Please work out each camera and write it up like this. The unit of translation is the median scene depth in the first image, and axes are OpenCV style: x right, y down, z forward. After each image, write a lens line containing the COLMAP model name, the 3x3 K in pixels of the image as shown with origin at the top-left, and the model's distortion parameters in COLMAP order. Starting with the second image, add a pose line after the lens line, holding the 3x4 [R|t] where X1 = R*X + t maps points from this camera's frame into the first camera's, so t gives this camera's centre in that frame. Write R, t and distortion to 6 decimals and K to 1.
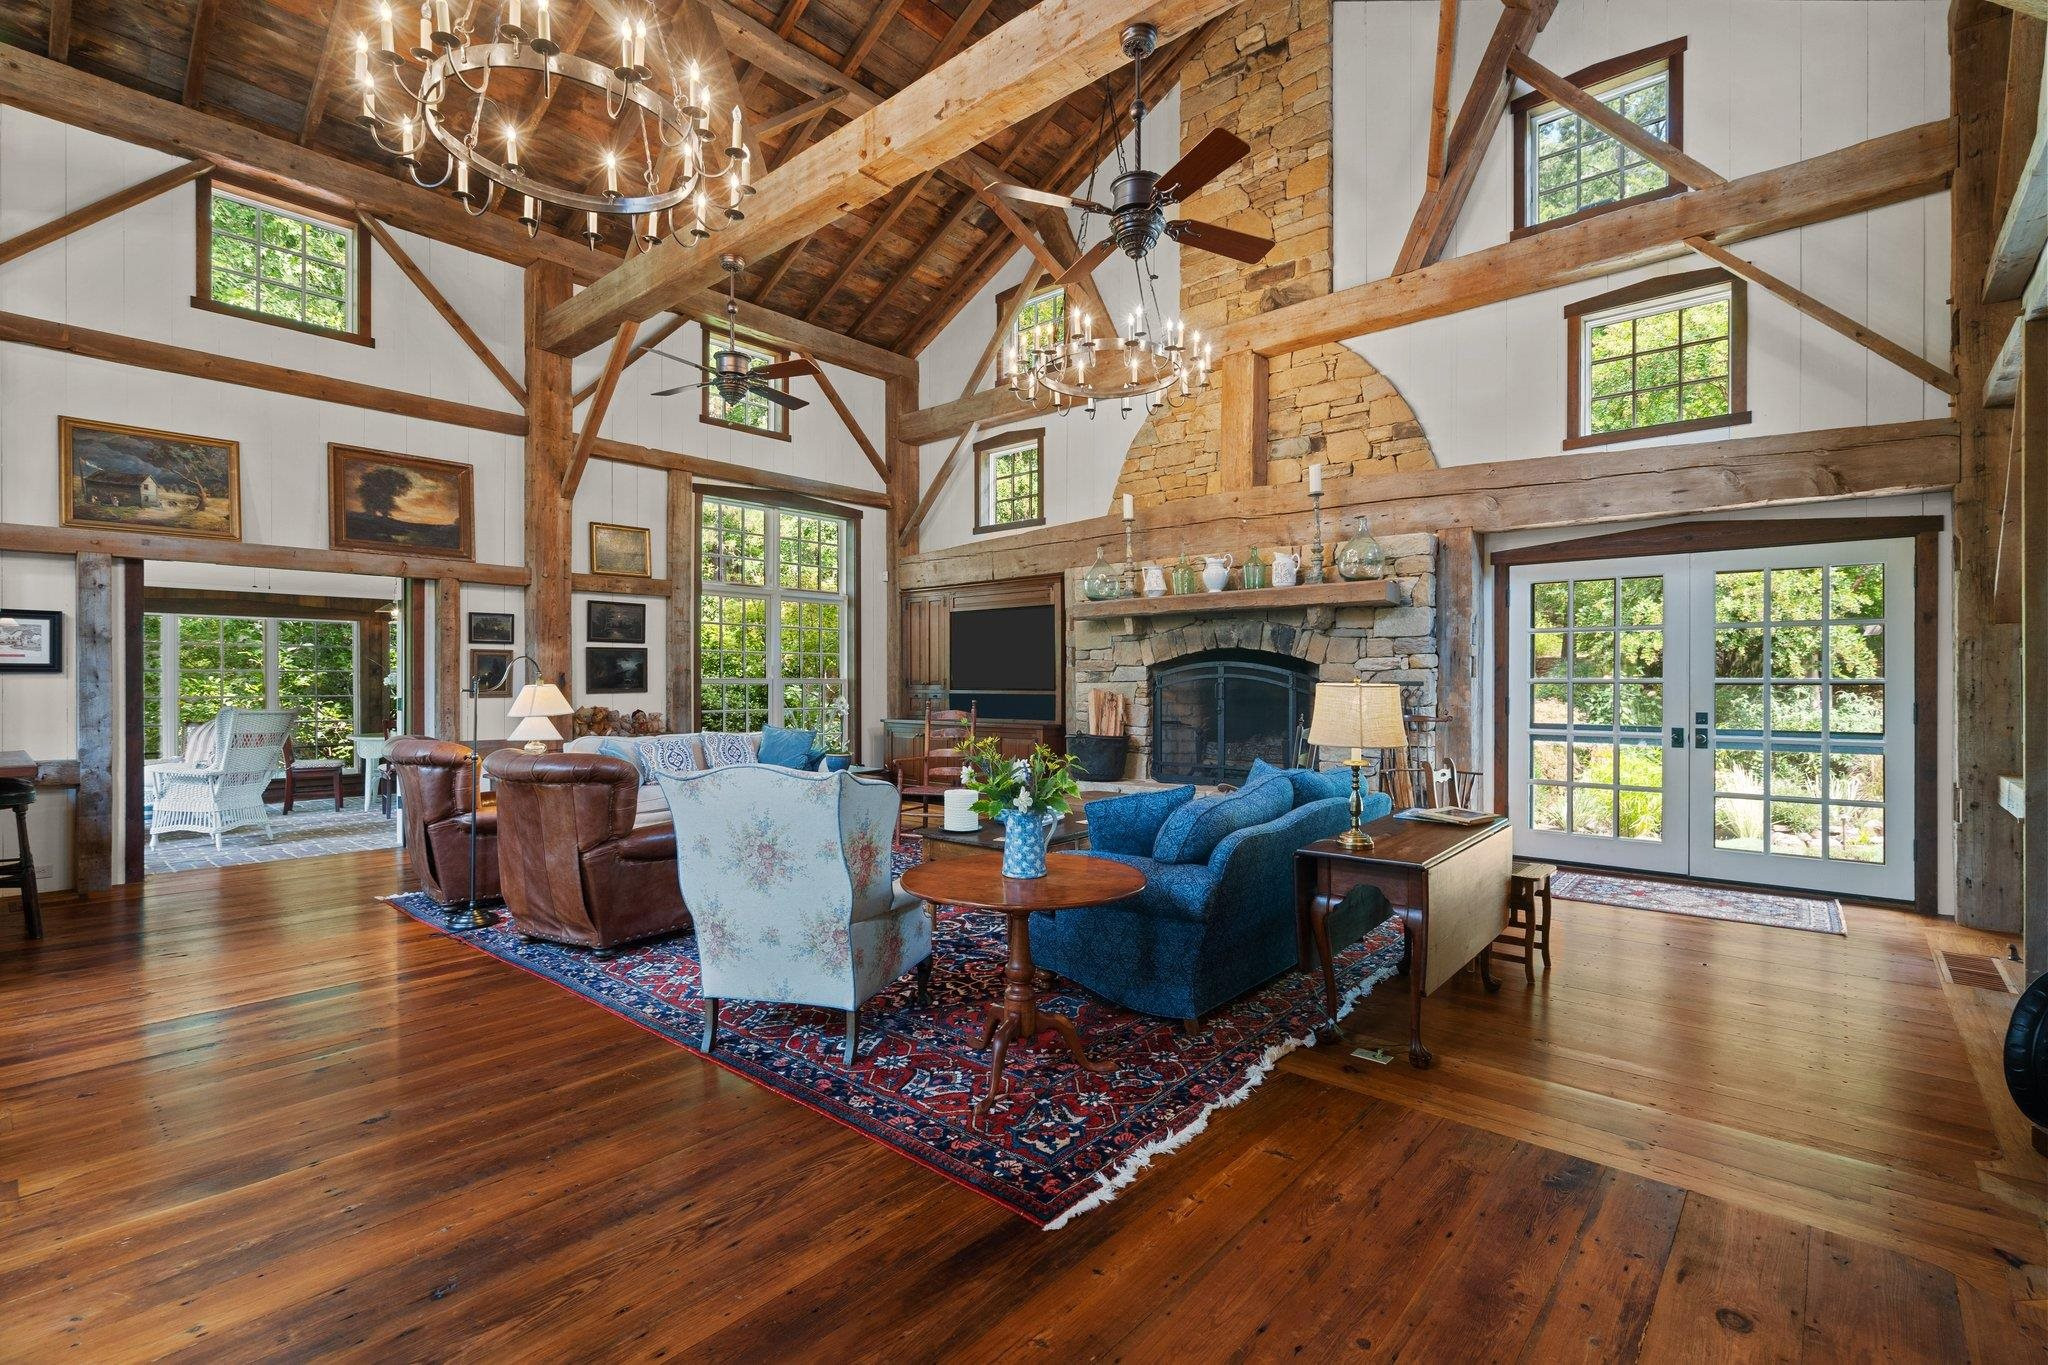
lens RADIAL K [[930.1, 0, 1026.5], [0, 930.1, 681.5], [0, 0, 1]] dist [-0.005632, -0.000842]
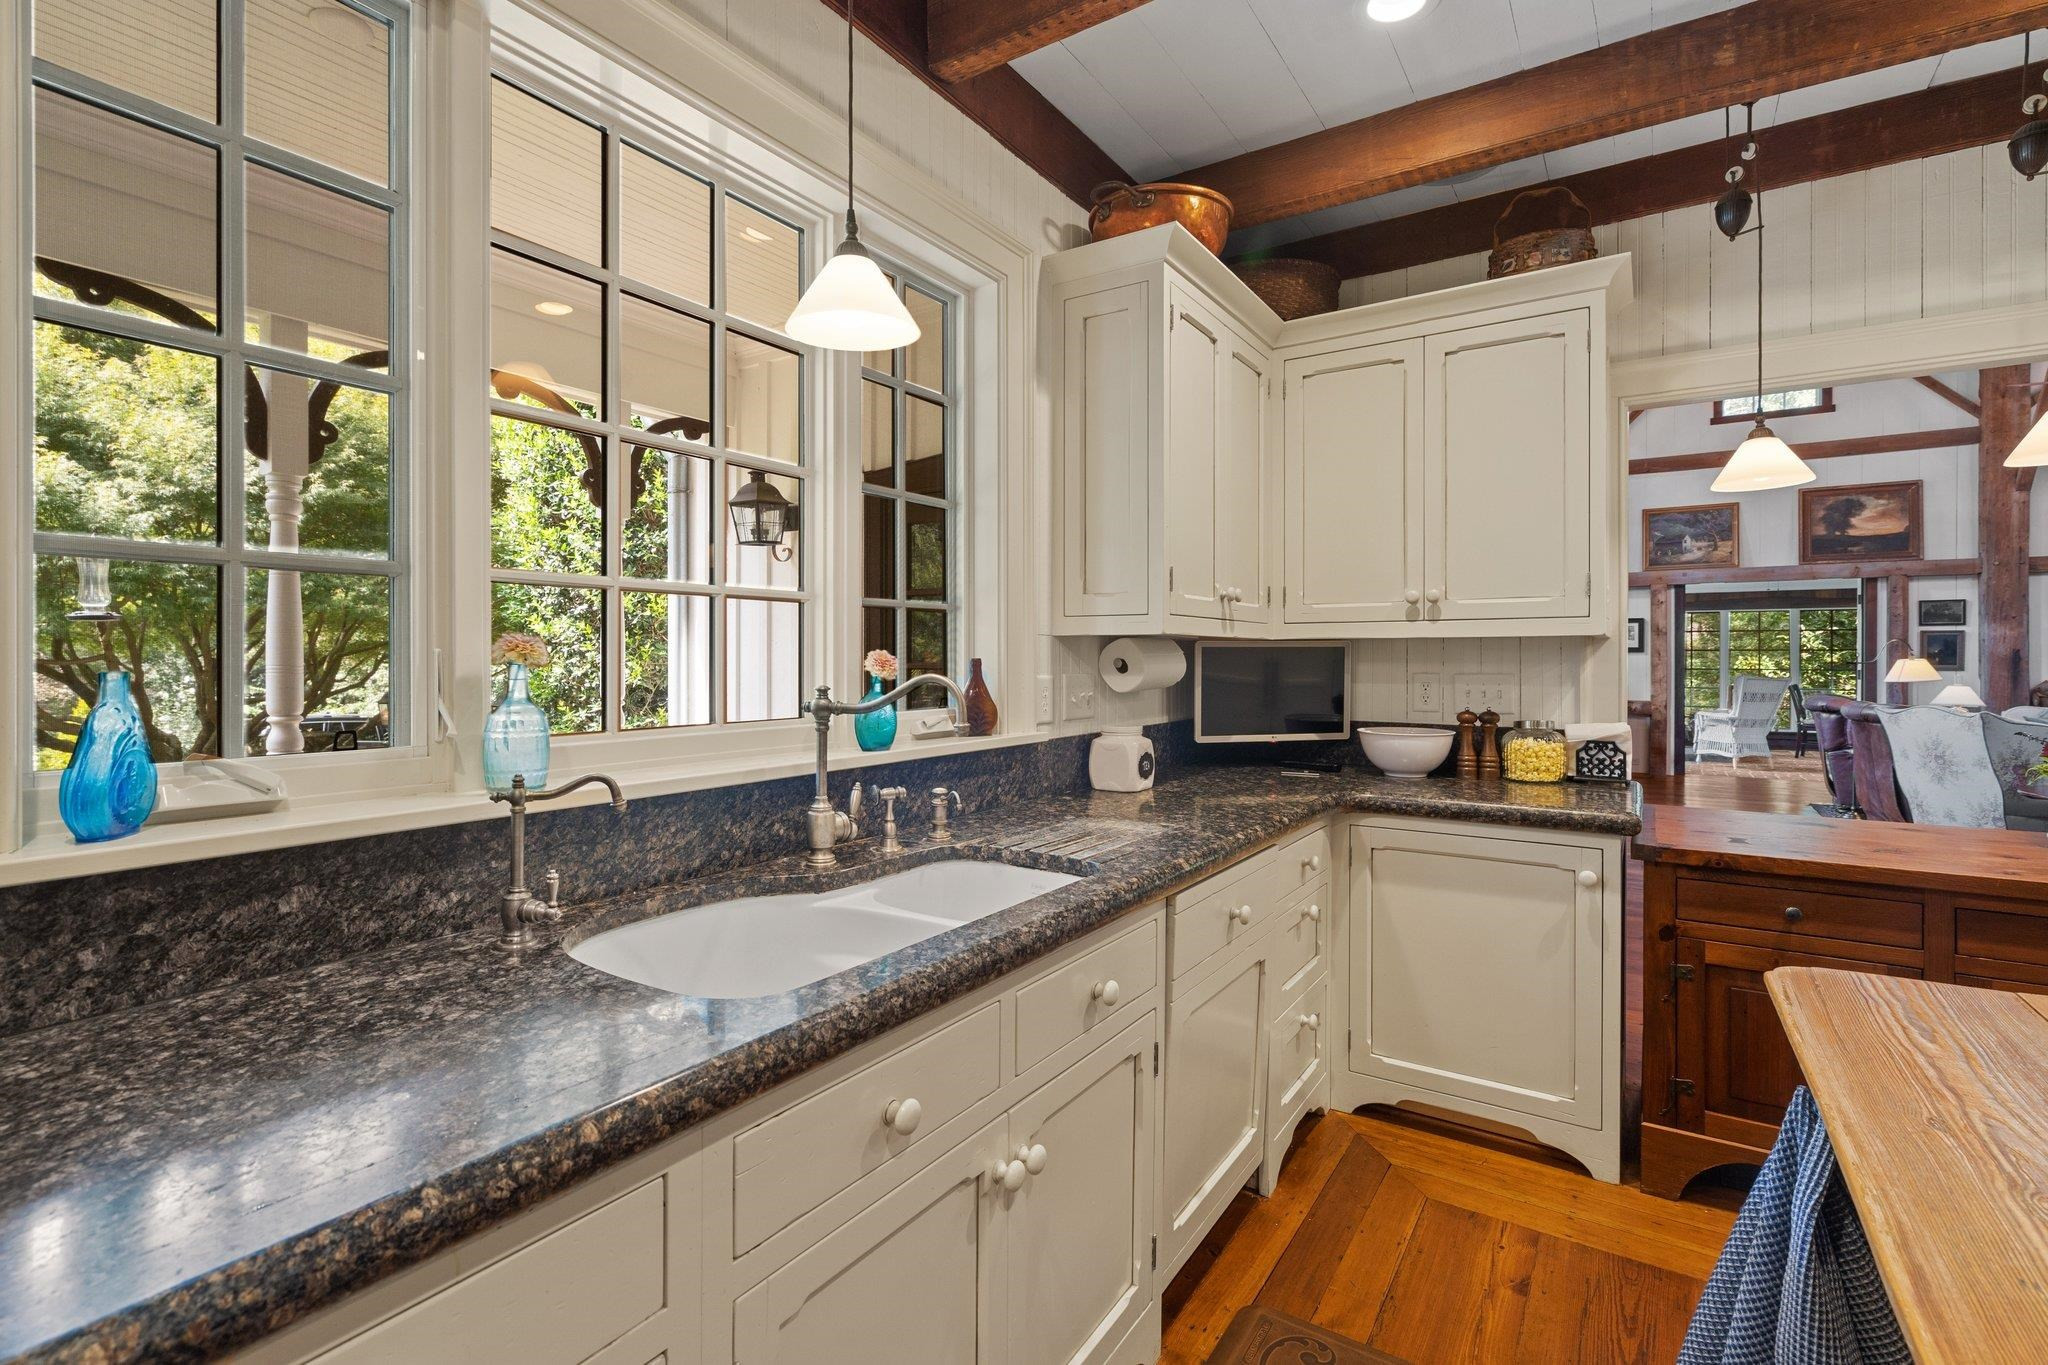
lens RADIAL K [[930.1, 0, 1028.6], [0, 930.1, 658.9], [0, 0, 1]] dist [-0.005632, -0.000842]
pose [[0.124875, 0.000692, -0.992172, 0.470196], [-0.002409, 0.999997, 0.000395, 0.004691], [0.992170, 0.002341, 0.124876, -0.324634]]
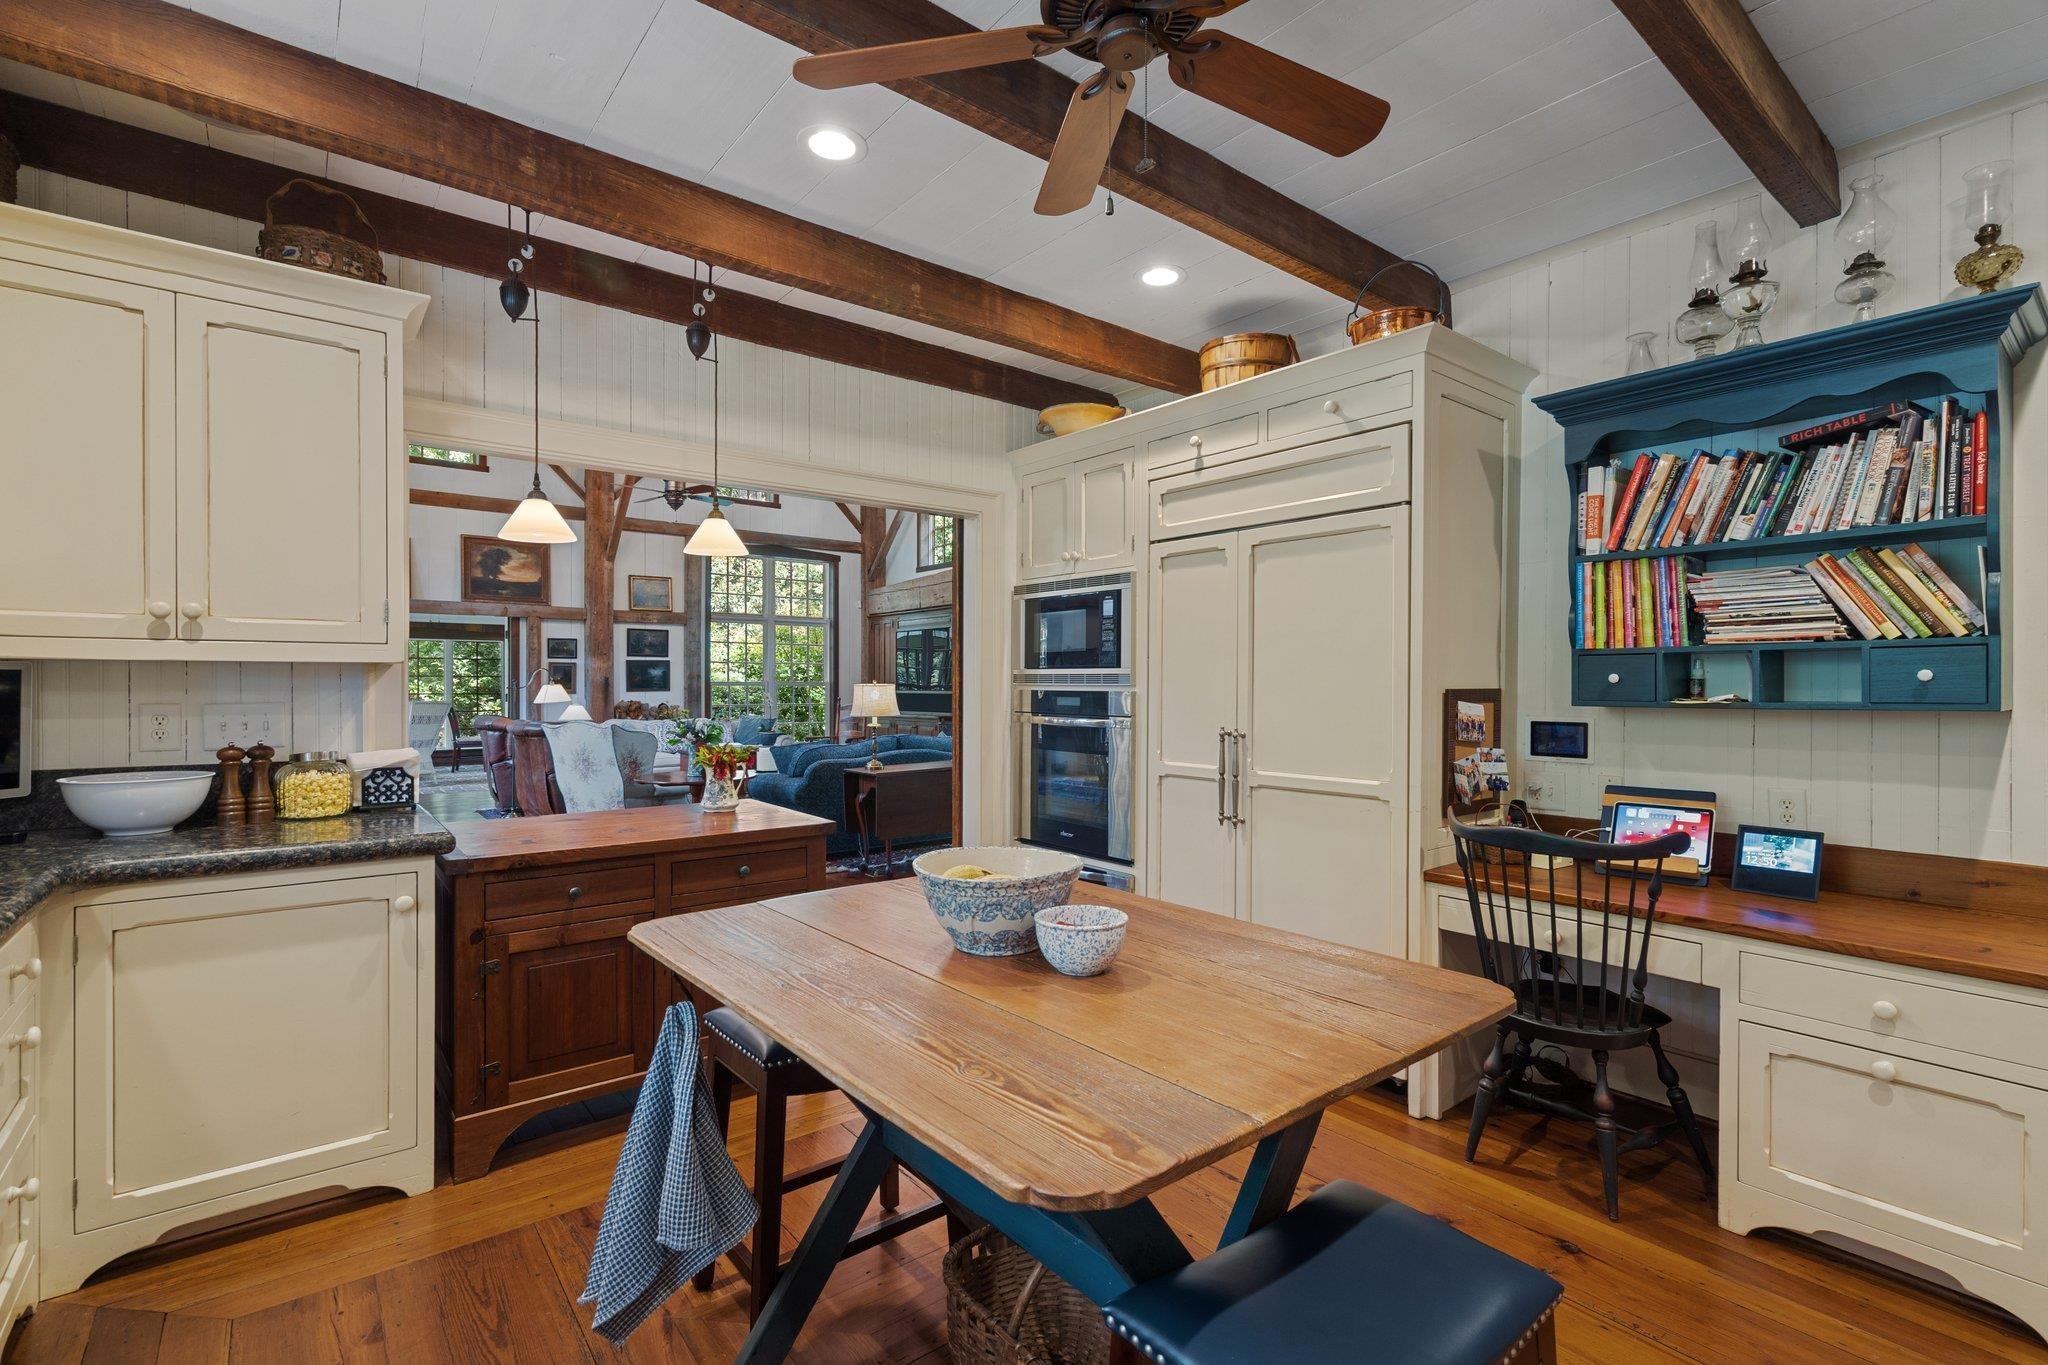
lens RADIAL K [[930.1, 0, 1009.2], [0, 930.1, 688.4], [0, 0, 1]] dist [-0.005632, -0.000842]
pose [[0.982129, 0.002104, -0.188198, 0.444696], [-0.001717, 0.999996, 0.002217, 0.004002], [0.188202, -0.001854, 0.982129, -0.371314]]
